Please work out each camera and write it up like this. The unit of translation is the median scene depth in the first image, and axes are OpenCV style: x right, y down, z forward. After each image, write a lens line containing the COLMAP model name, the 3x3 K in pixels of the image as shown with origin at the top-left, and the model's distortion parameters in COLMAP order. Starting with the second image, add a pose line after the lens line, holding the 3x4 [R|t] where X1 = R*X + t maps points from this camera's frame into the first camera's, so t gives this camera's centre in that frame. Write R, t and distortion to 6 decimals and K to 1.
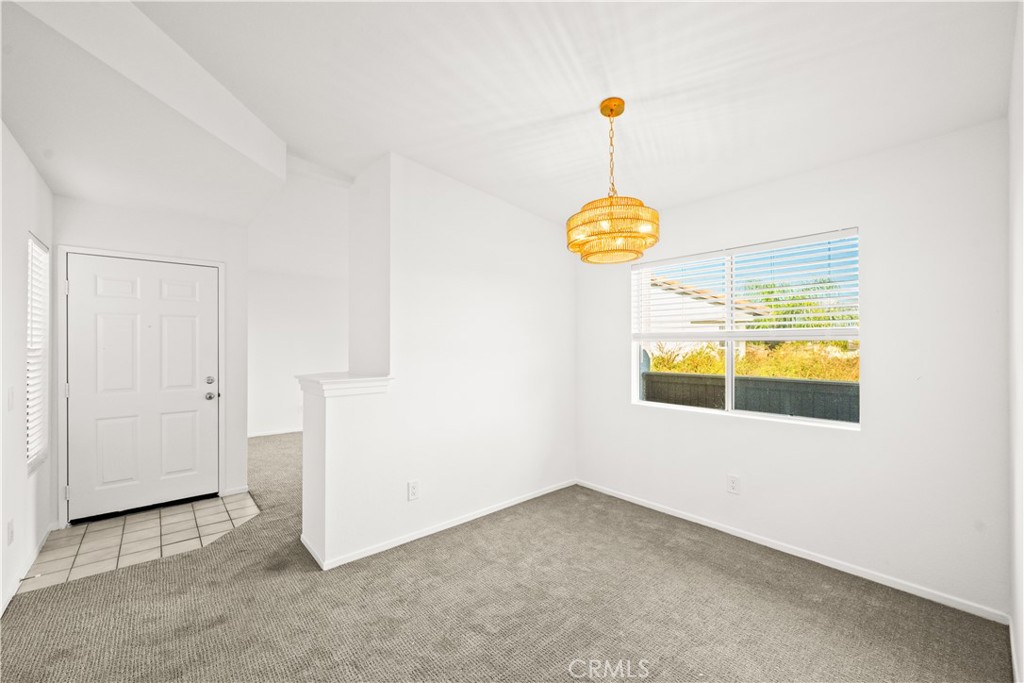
lens RADIAL K [[408.9, 0, 509.2], [0, 408.9, 342.6], [0, 0, 1]] dist [0.000477, -0.000239]
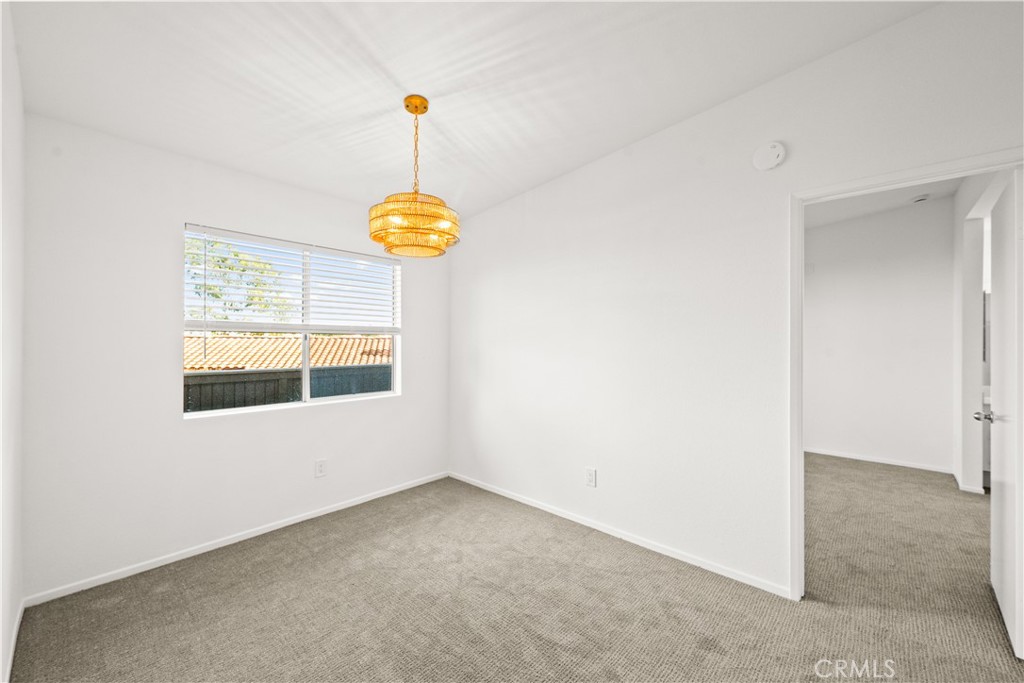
lens RADIAL K [[408.9, 0, 508.0], [0, 408.9, 340.7], [0, 0, 1]] dist [0.000477, -0.000239]
pose [[-0.121038, -0.001317, 0.992647, -0.543658], [-0.014925, 0.999888, -0.000493, 0.006242], [-0.992536, -0.014875, -0.121045, 0.614460]]
